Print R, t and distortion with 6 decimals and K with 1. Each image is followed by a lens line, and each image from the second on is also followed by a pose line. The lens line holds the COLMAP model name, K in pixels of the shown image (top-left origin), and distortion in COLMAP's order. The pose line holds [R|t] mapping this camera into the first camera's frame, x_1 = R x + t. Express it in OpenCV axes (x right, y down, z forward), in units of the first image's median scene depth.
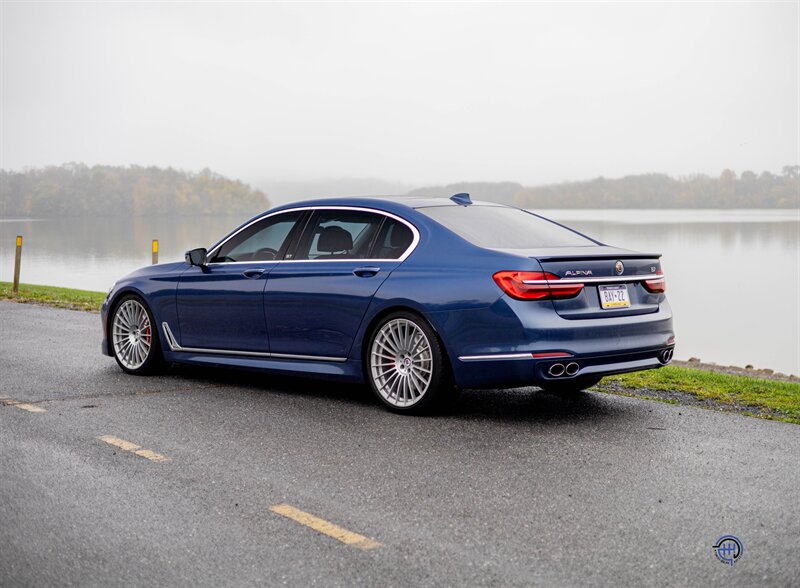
lens RADIAL K [[1224.4, 0, 380.9], [0, 1224.4, 281.8], [0, 0, 1]] dist [-0.033566, 0.000000]
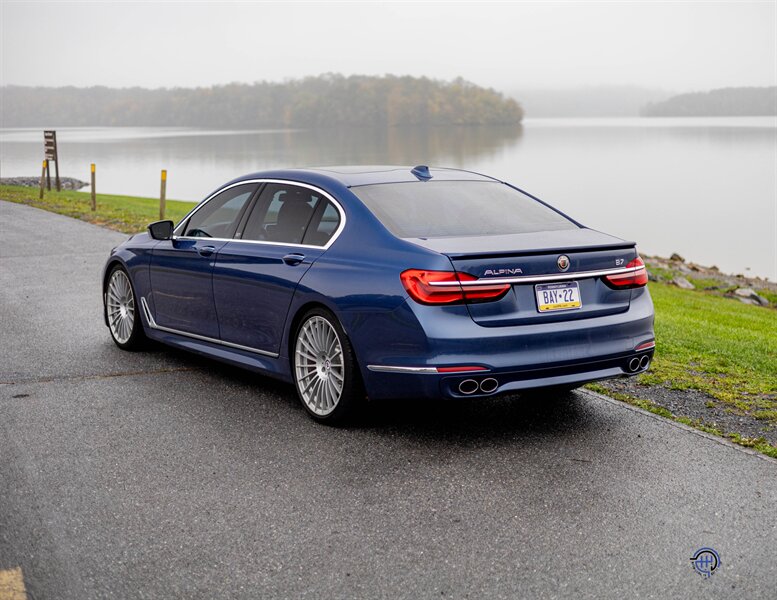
lens RADIAL K [[1238.2, 0, 388.3], [0, 1238.2, 301.5], [0, 0, 1]] dist [-0.000789, 0.000000]
pose [[0.980564, 0.019885, -0.195190, 0.235257], [-0.002734, 0.996139, 0.087744, -0.057811], [0.196181, -0.085505, 0.976833, 0.135502]]
